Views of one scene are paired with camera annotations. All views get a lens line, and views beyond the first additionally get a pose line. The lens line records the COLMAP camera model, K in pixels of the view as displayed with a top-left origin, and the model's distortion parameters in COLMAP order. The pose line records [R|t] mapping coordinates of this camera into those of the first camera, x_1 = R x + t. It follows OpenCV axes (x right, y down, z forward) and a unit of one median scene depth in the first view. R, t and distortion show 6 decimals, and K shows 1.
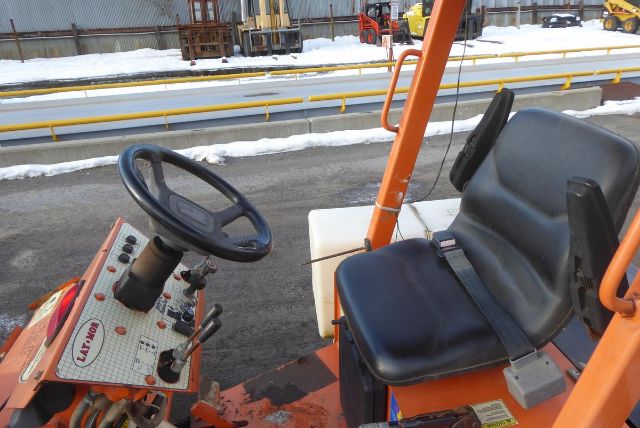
lens RADIAL K [[457.9, 0, 326.7], [0, 457.9, 208.3], [0, 0, 1]] dist [-0.021240, 0.001947]
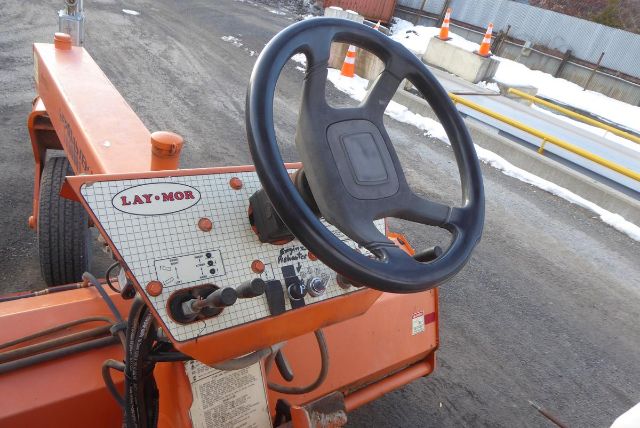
lens RADIAL K [[457.9, 0, 326.7], [0, 457.9, 208.3], [0, 0, 1]] dist [-0.021240, 0.001947]
pose [[0.404991, 0.536940, -0.740052, 0.183675], [-0.597696, 0.767987, 0.230122, -0.051354], [0.691912, 0.349129, 0.631955, 0.636923]]
